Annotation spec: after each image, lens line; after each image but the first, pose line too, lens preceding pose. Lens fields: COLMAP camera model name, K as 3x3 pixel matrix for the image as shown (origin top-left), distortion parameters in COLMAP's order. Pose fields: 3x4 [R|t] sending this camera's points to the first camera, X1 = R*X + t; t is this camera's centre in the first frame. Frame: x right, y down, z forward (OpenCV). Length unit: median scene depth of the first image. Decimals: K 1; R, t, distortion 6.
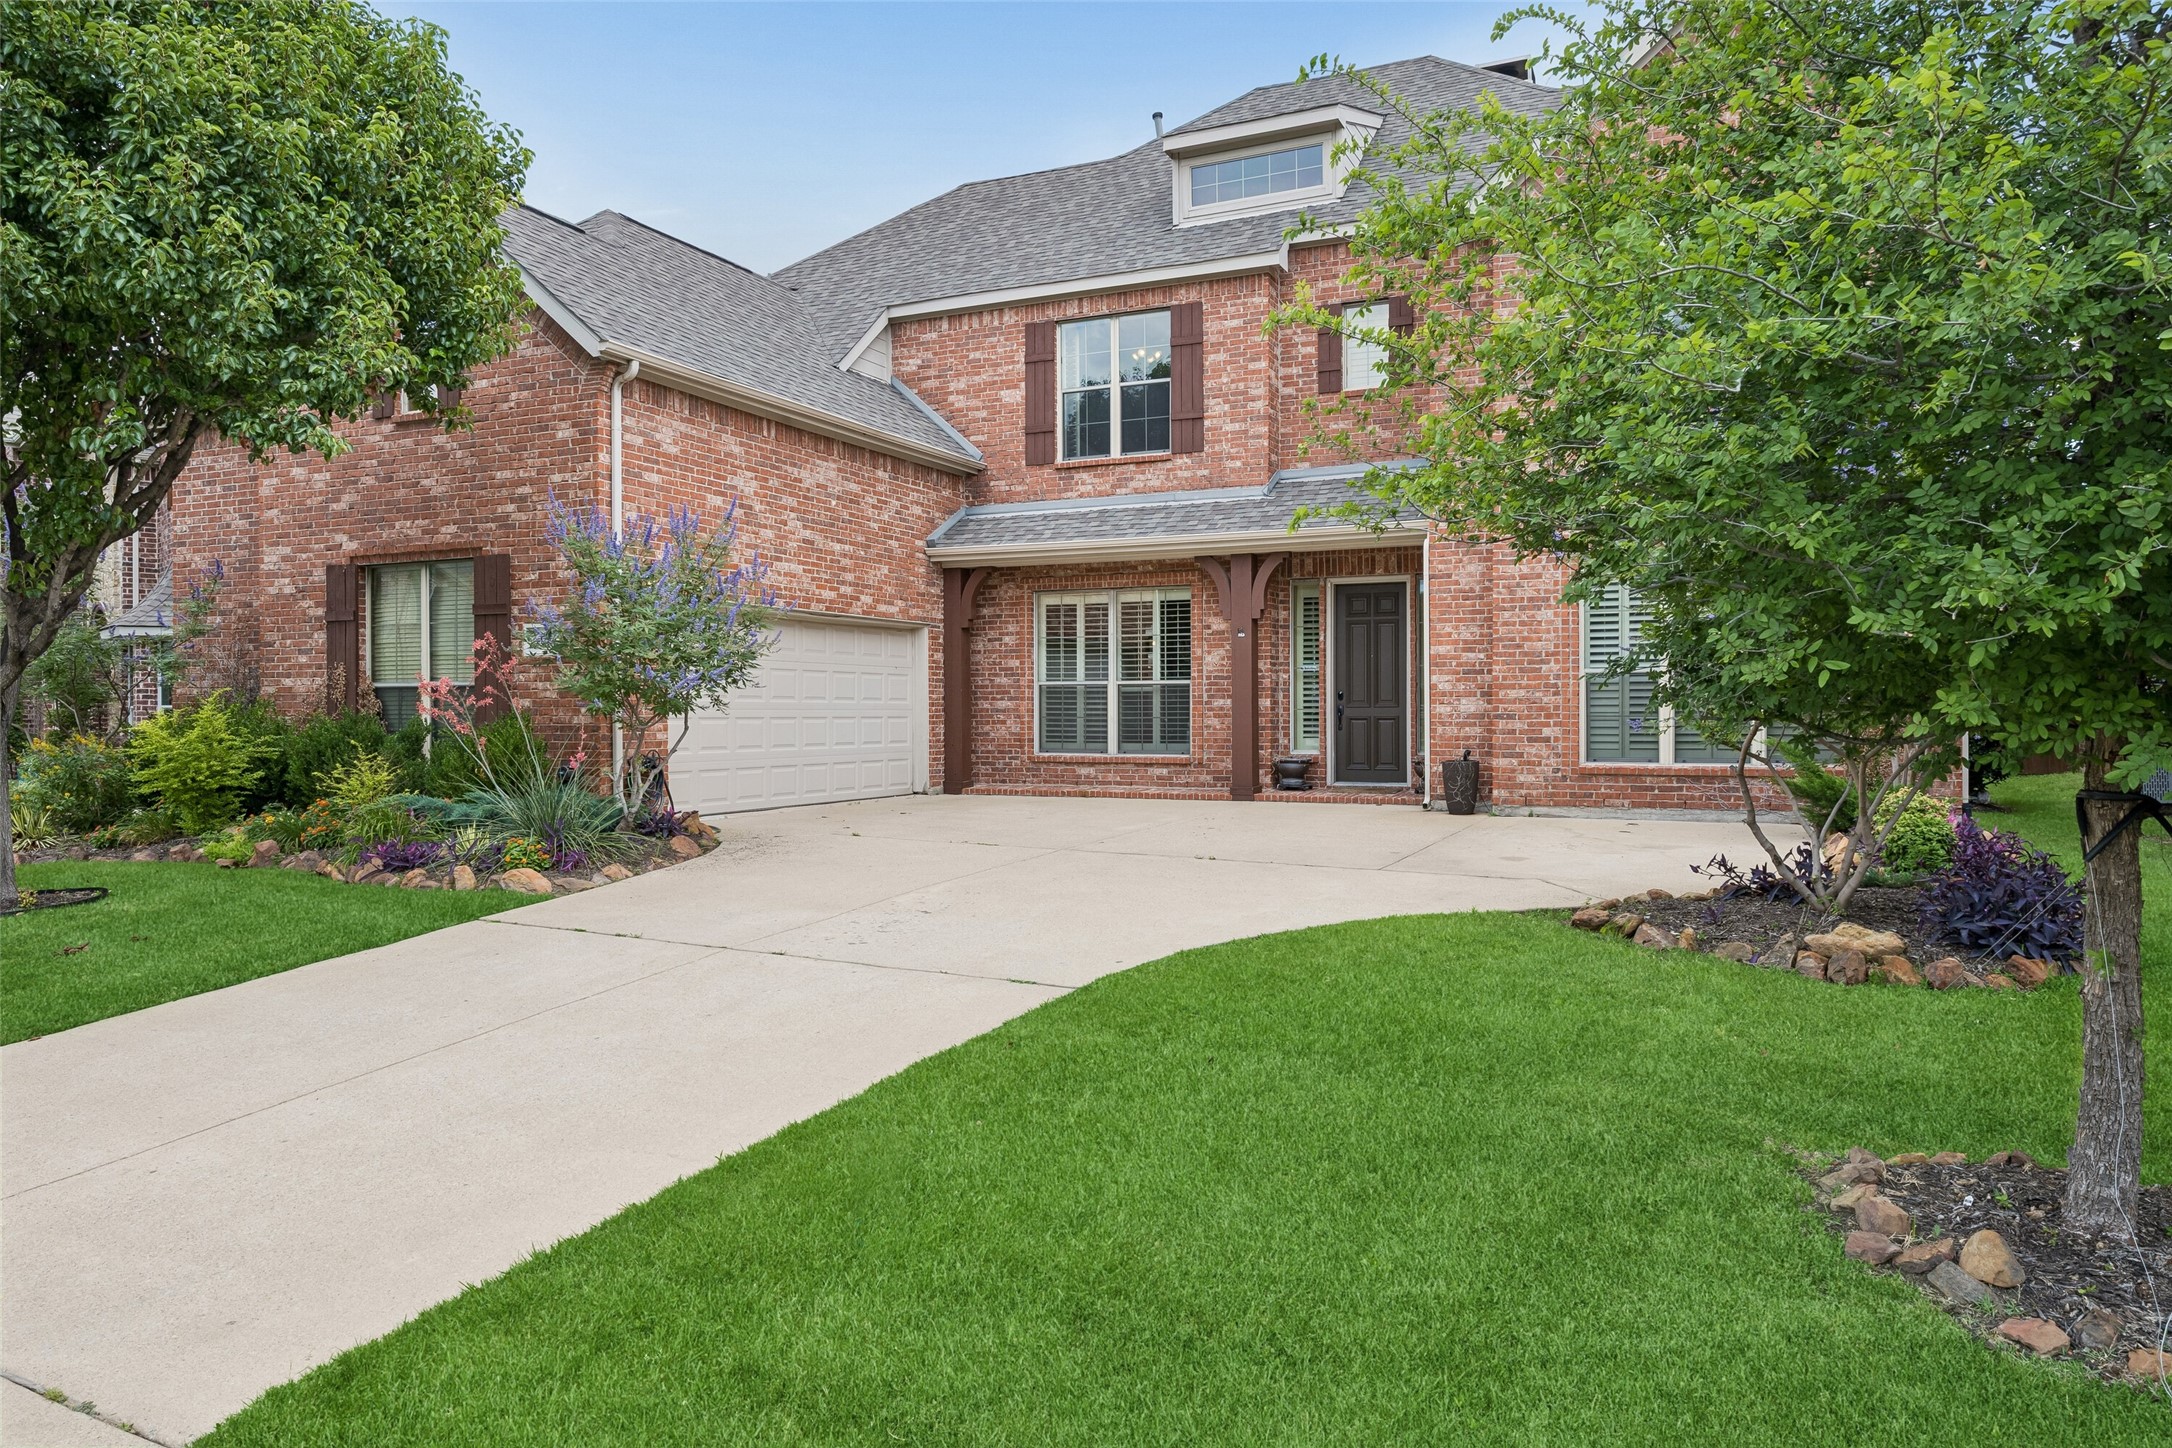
lens RADIAL K [[1437.4, 0, 1086.0], [0, 1437.4, 724.0], [0, 0, 1]] dist [-0.007441, -0.002758]
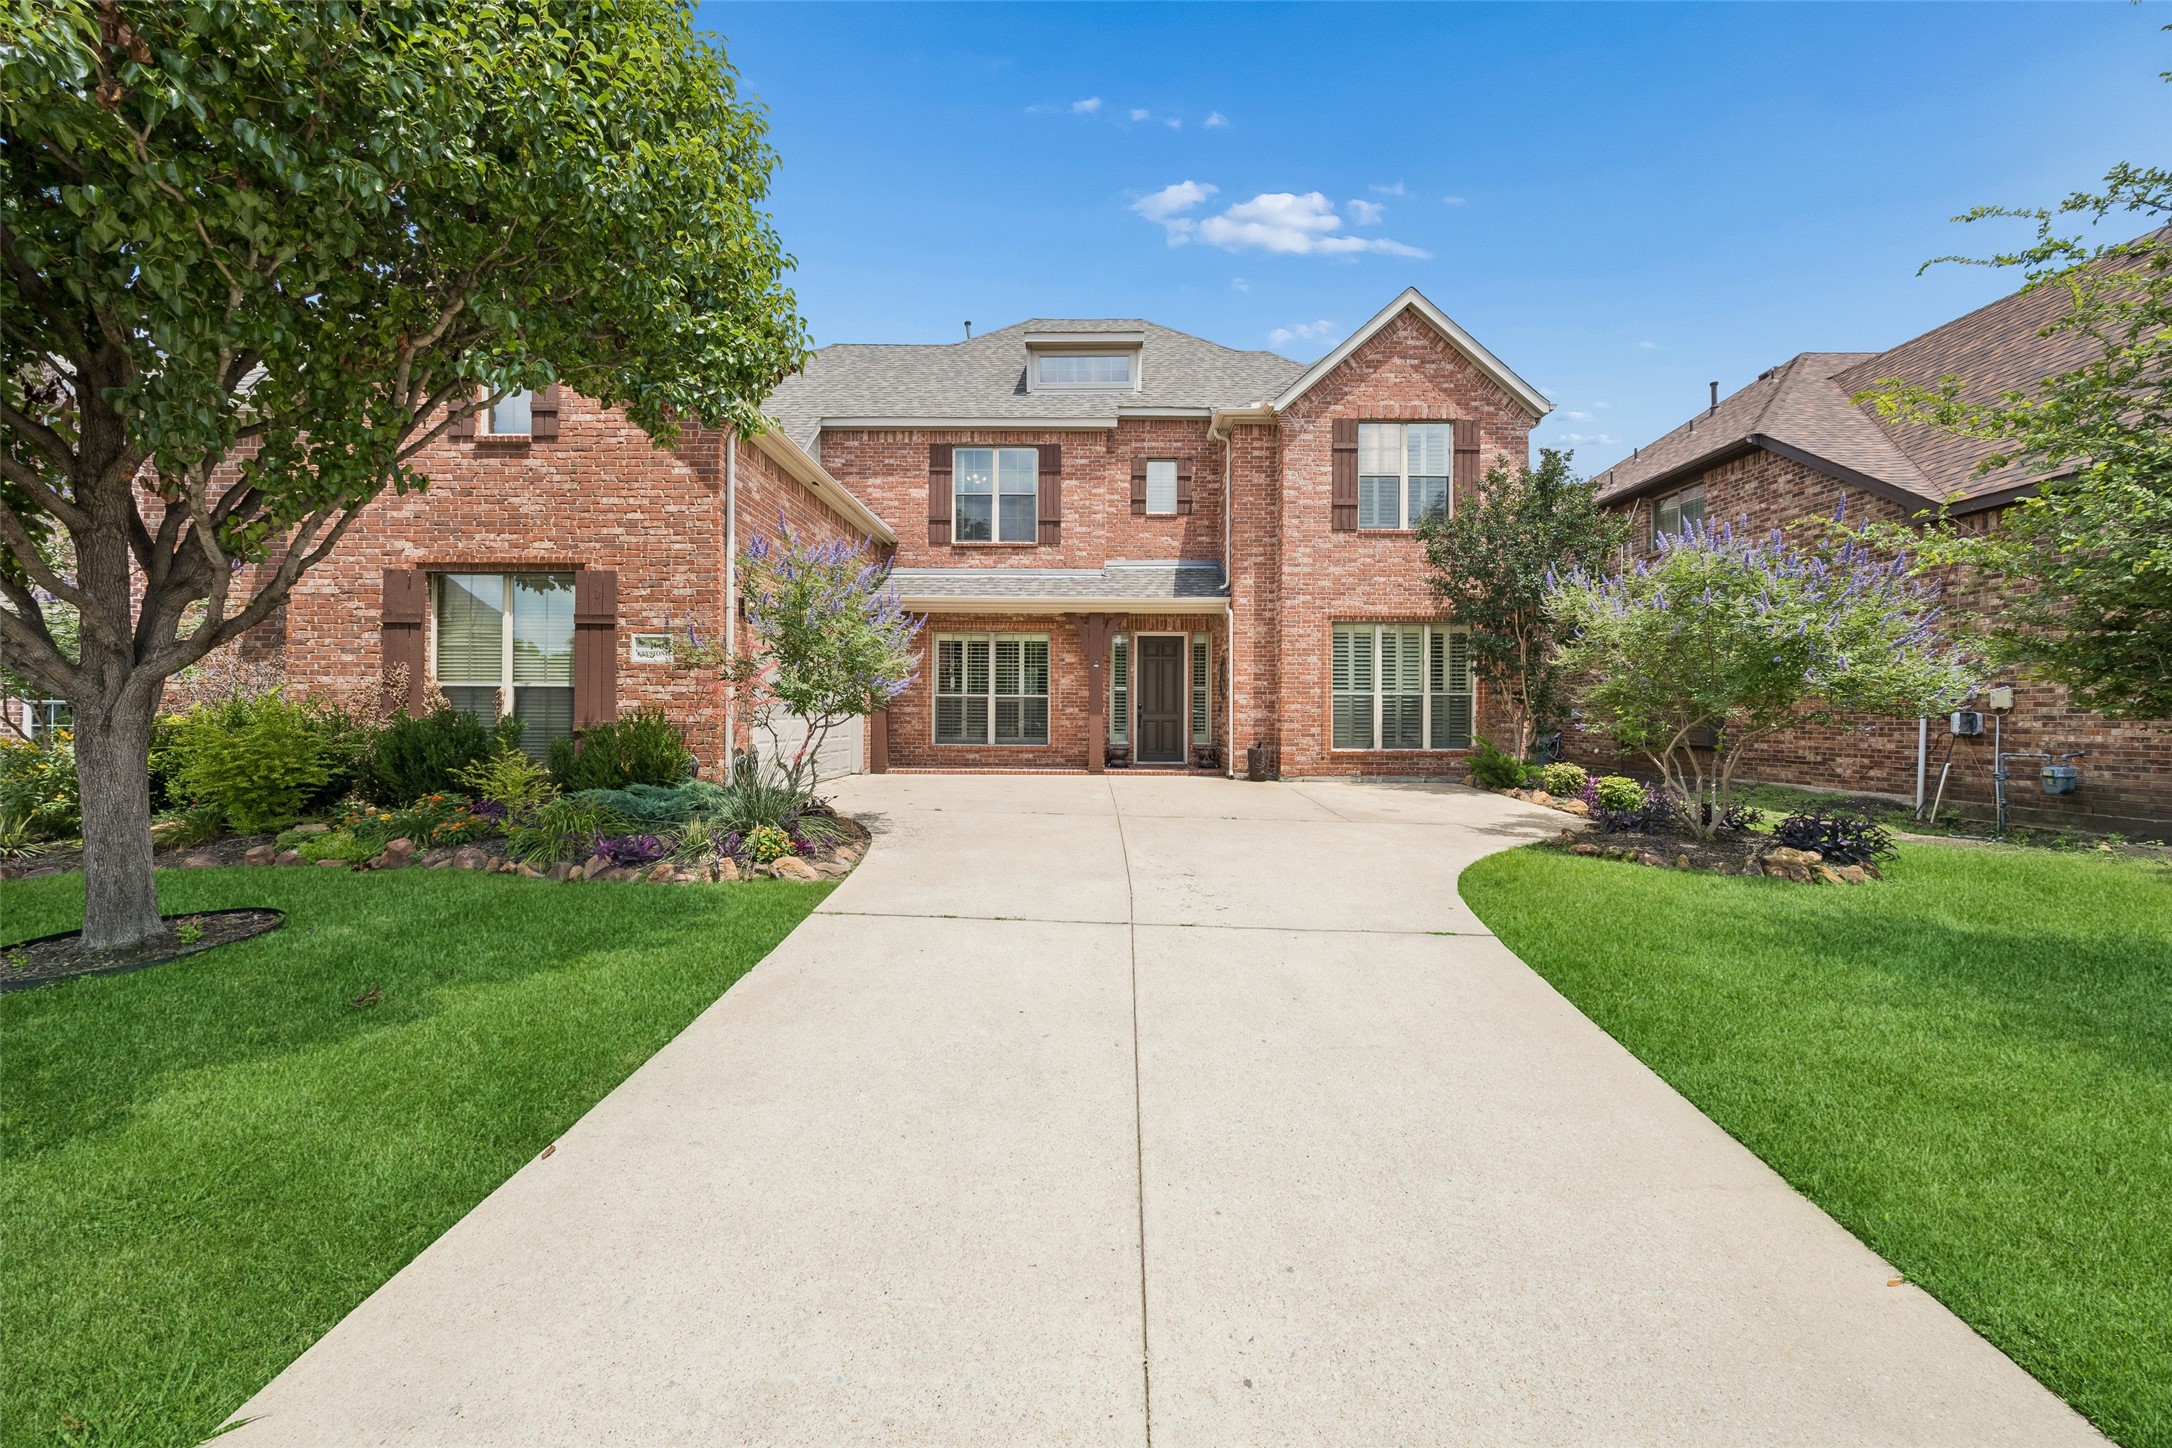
lens RADIAL K [[833.2, 0, 1090.8], [0, 833.2, 717.5], [0, 0, 1]] dist [-0.001949, -0.000030]
pose [[0.912498, 0.008205, 0.408999, -0.248867], [-0.005396, 0.999953, -0.008023, -0.000146], [-0.409045, 0.005114, 0.912500, 0.189903]]
